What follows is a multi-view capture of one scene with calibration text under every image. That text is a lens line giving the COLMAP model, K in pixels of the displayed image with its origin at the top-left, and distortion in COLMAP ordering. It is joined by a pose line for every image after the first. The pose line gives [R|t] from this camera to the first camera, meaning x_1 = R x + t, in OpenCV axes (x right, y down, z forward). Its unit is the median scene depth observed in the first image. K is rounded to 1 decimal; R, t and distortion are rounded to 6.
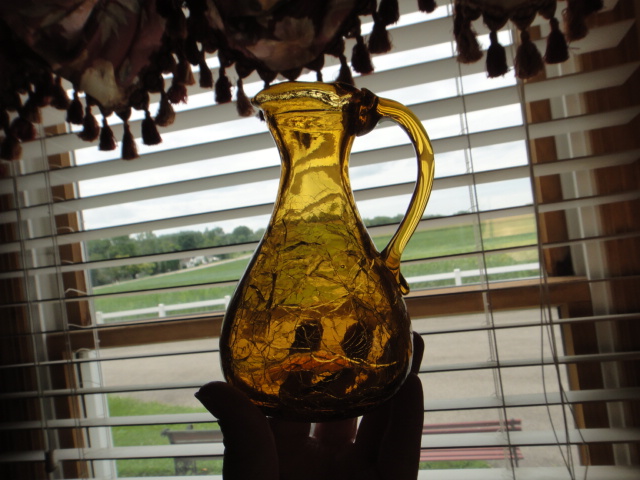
lens RADIAL K [[483.6, 0, 320.0], [0, 483.6, 240.0], [0, 0, 1]] dist [-0.006607, -0.055891]
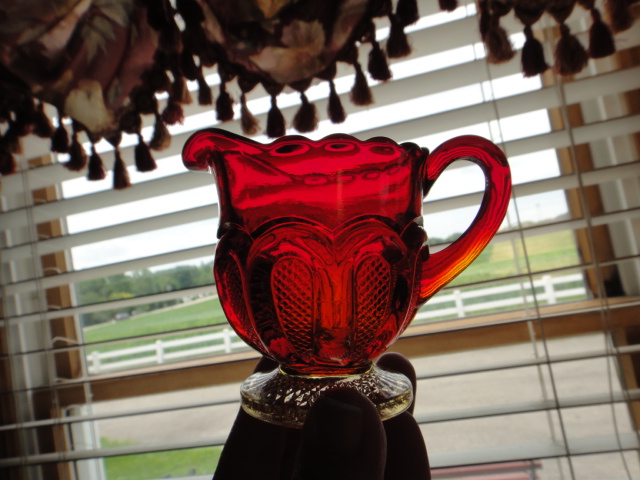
lens RADIAL K [[484.4, 0, 320.0], [0, 484.4, 240.0], [0, 0, 1]] dist [-0.040027, -0.003605]
pose [[0.998898, -0.045735, 0.010500, -0.042861], [0.046272, 0.997218, -0.058438, -0.004393], [-0.007798, 0.058859, 0.998236, 0.116815]]
